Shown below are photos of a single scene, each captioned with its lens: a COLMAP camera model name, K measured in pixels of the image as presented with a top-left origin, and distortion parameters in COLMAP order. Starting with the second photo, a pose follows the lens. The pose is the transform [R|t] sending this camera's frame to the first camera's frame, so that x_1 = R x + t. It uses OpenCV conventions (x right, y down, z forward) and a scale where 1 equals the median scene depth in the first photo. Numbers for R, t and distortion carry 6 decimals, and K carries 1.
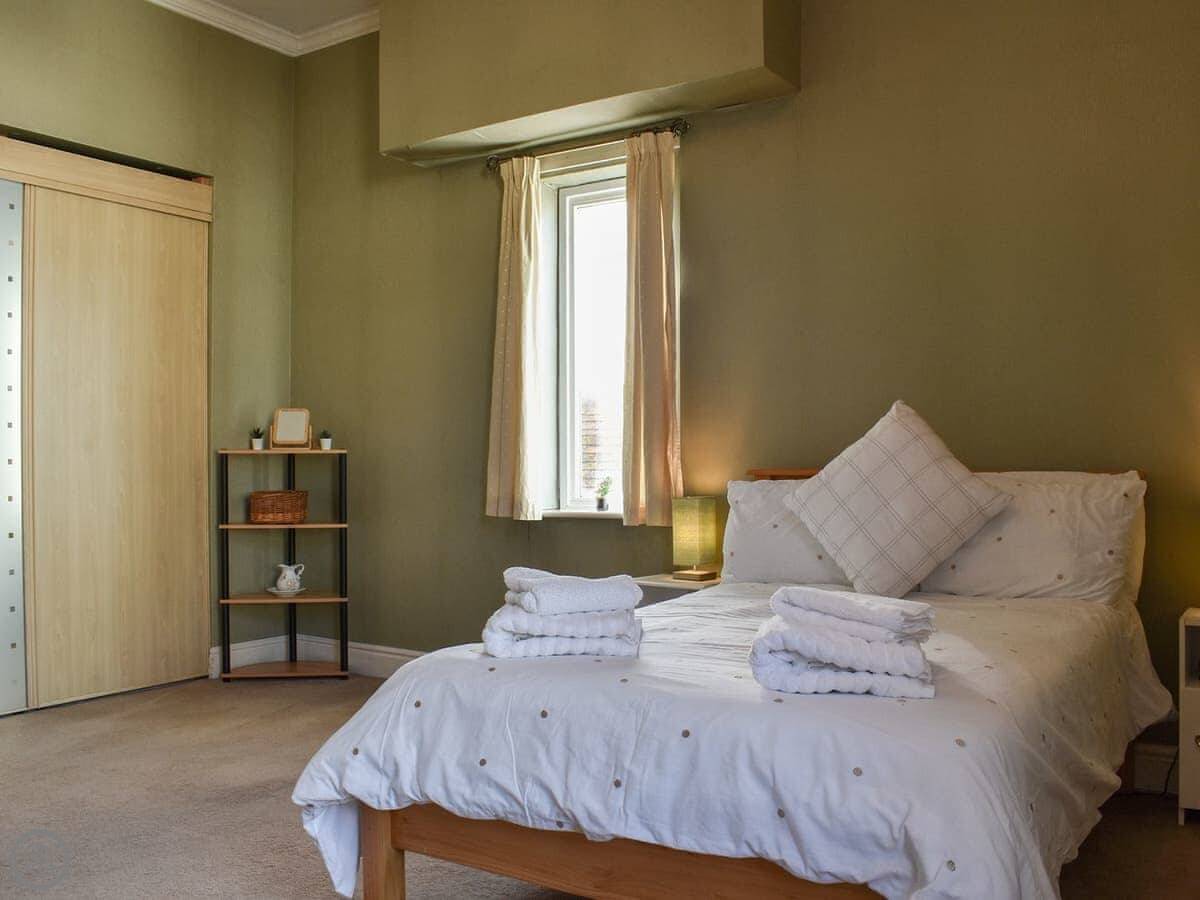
lens RADIAL K [[1132.7, 0, 628.4], [0, 1132.7, 445.3], [0, 0, 1]] dist [-0.080052, 0.003917]
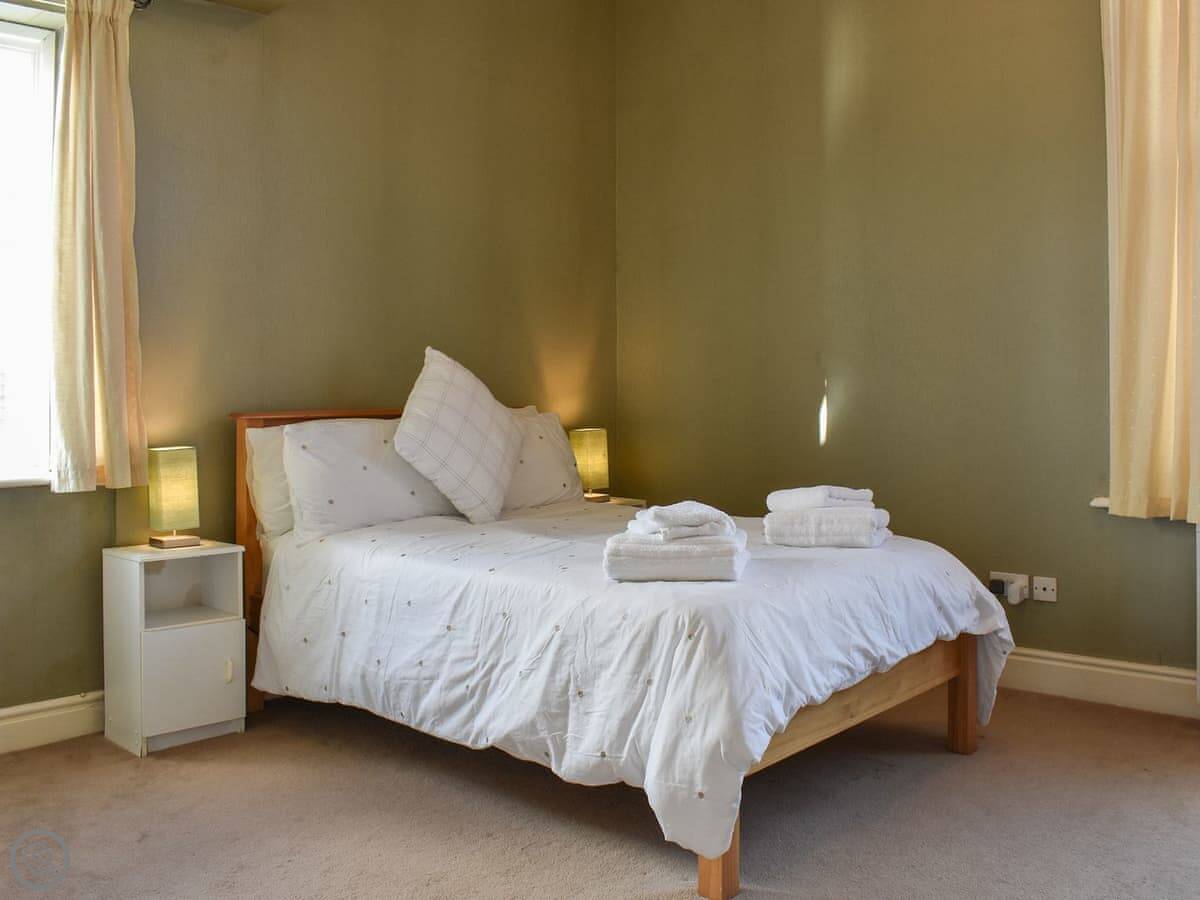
lens RADIAL K [[1132.7, 0, 628.4], [0, 1132.7, 445.3], [0, 0, 1]] dist [-0.080052, 0.003917]
pose [[0.119827, -0.048140, 0.991627, -1.251571], [-0.009292, 0.998726, 0.049608, 0.000112], [-0.992751, -0.015159, 0.119227, 0.990829]]
